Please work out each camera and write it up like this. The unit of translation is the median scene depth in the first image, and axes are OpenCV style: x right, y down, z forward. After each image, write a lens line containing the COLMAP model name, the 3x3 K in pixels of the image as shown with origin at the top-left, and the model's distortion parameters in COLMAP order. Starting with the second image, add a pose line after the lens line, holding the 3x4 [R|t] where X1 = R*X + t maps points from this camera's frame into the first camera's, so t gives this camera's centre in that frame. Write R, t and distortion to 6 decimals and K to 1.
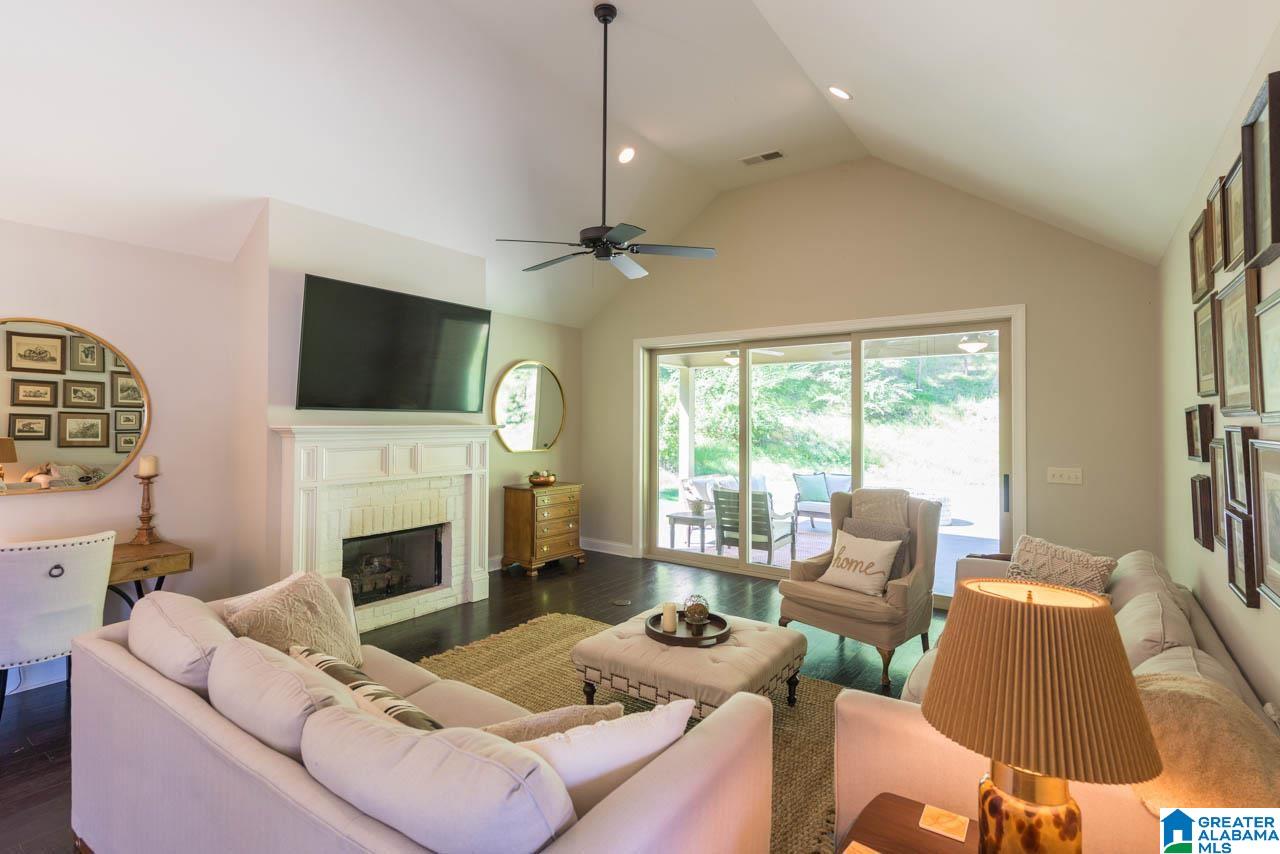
lens RADIAL K [[614.3, 0, 640.0], [0, 614.3, 427.0], [0, 0, 1]] dist [0.002181, 0.000110]
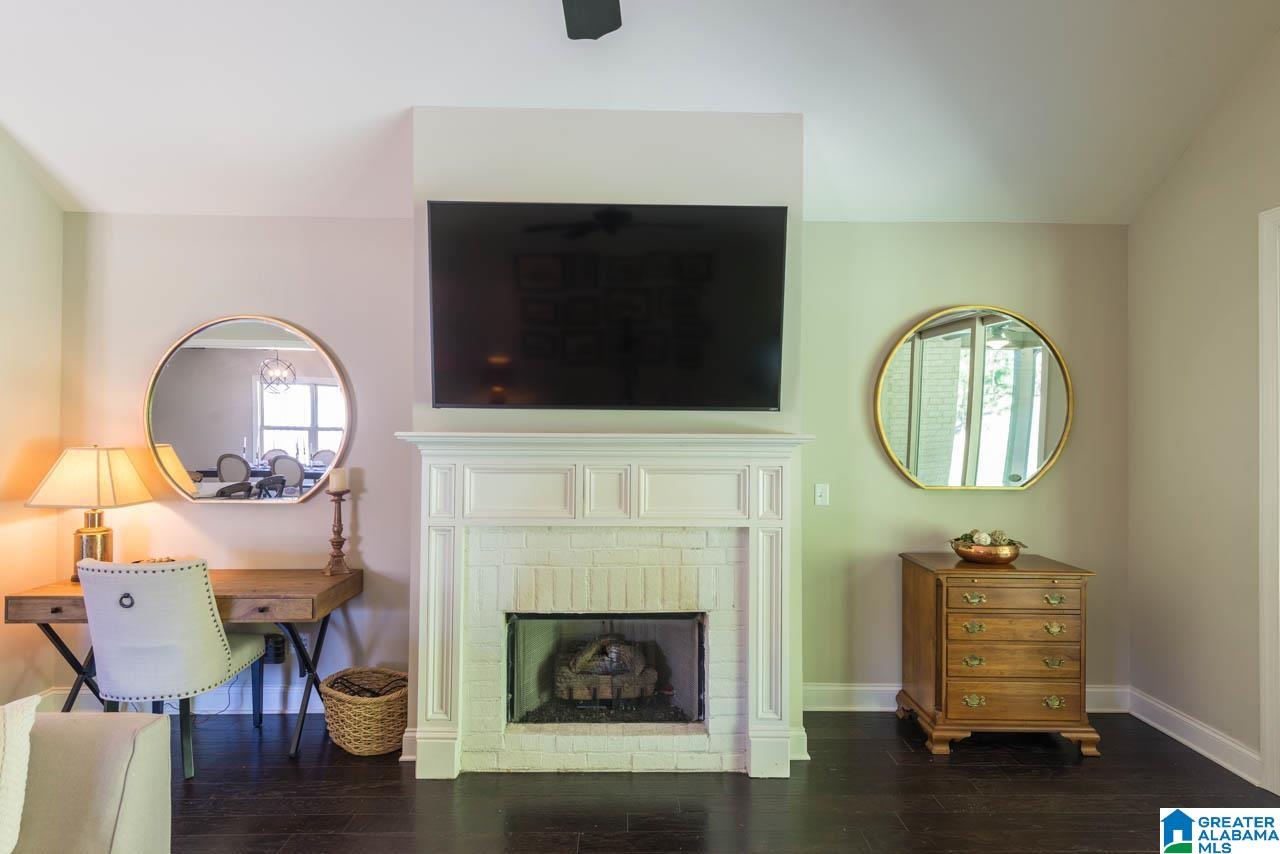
lens RADIAL K [[692.2, 0, 640.0], [0, 692.2, 427.0], [0, 0, 1]] dist [0.018510, -0.000441]
pose [[0.597662, -0.003146, -0.801742, 0.145771], [-0.011832, 0.999849, -0.012743, -0.000489], [0.801661, 0.017103, 0.597534, 0.583235]]
